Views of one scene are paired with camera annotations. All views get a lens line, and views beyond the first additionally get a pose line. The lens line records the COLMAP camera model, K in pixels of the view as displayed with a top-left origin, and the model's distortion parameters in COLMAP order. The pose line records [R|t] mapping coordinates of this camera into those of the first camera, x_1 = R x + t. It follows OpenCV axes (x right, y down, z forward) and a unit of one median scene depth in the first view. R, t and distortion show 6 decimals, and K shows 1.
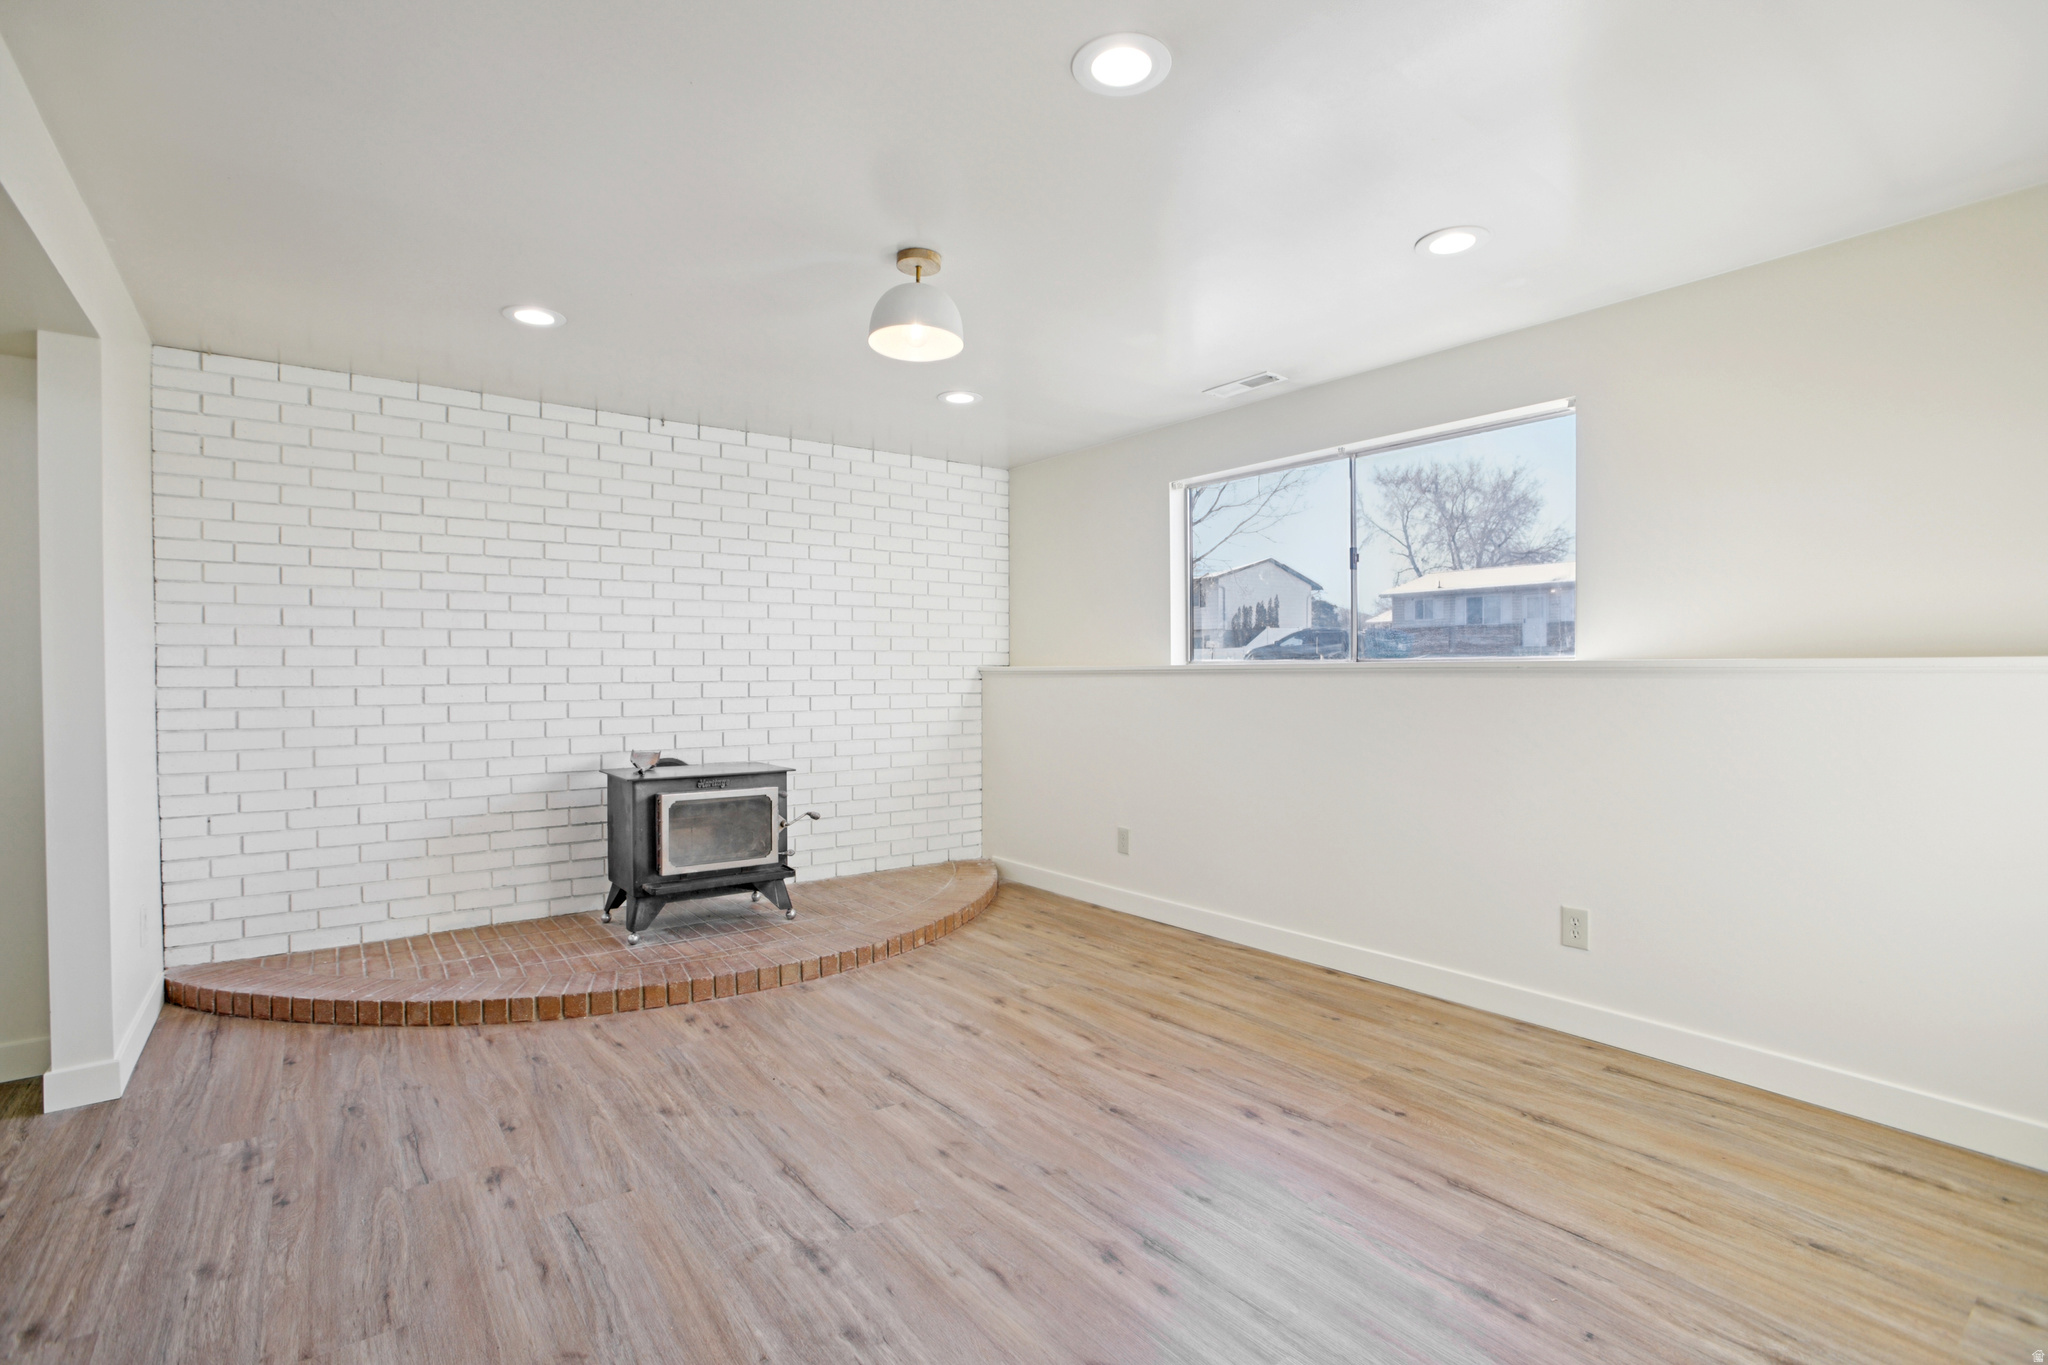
lens RADIAL K [[957.6, 0, 1020.8], [0, 957.6, 685.1], [0, 0, 1]] dist [-0.059500, 0.021855]
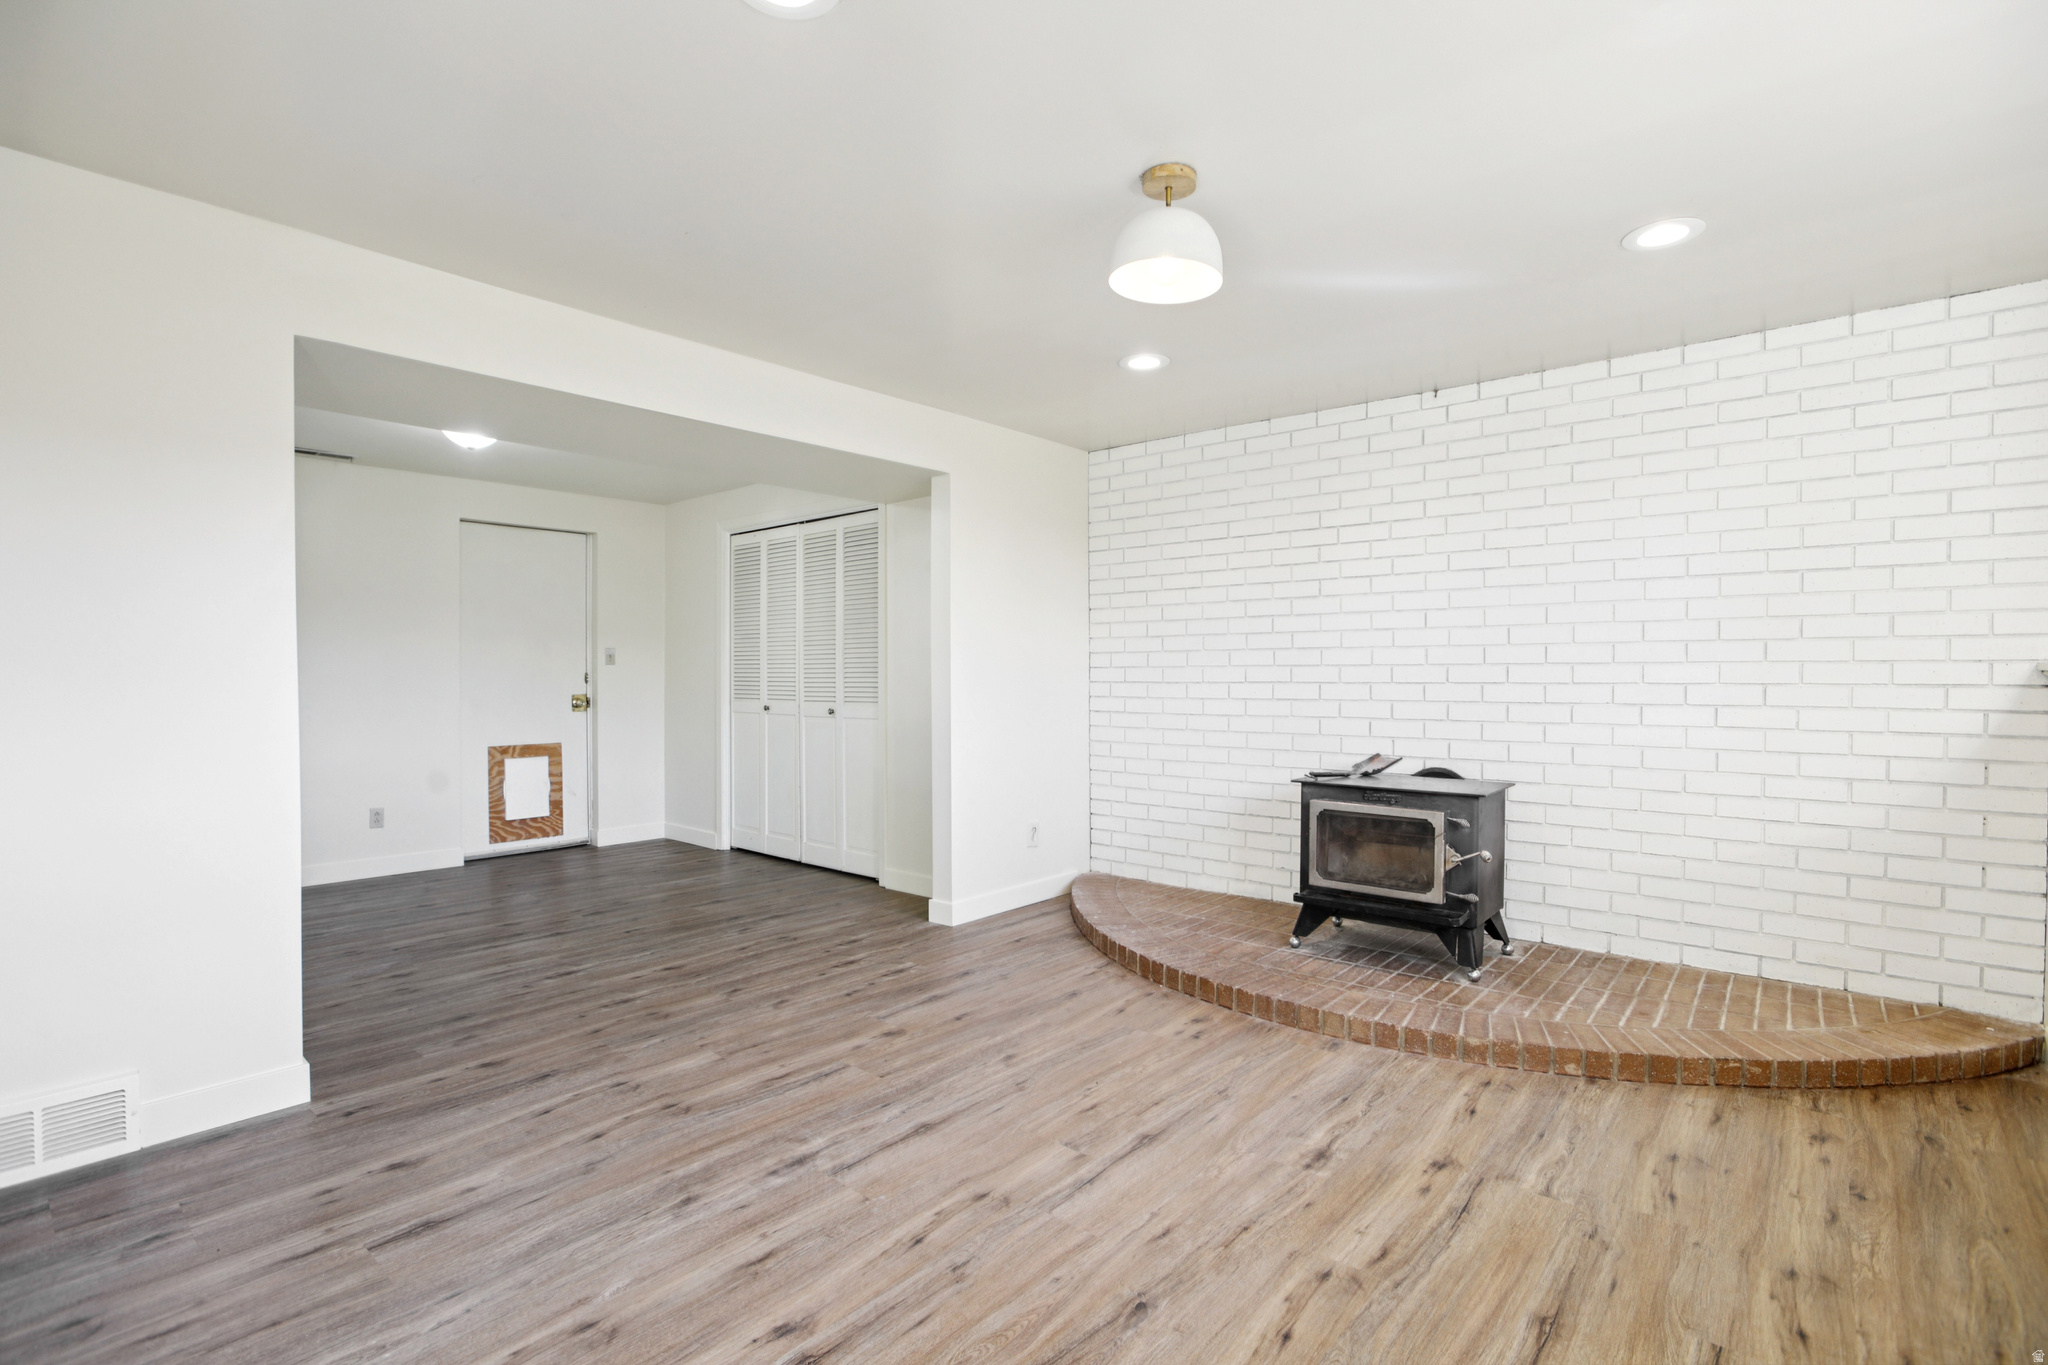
lens RADIAL K [[957.6, 0, 1020.8], [0, 957.6, 685.1], [0, 0, 1]] dist [-0.059500, 0.021855]
pose [[0.209745, 0.014280, -0.977652, 0.554775], [-0.013146, 0.999844, 0.011784, -0.008409], [0.977668, 0.010381, 0.209900, 0.572030]]
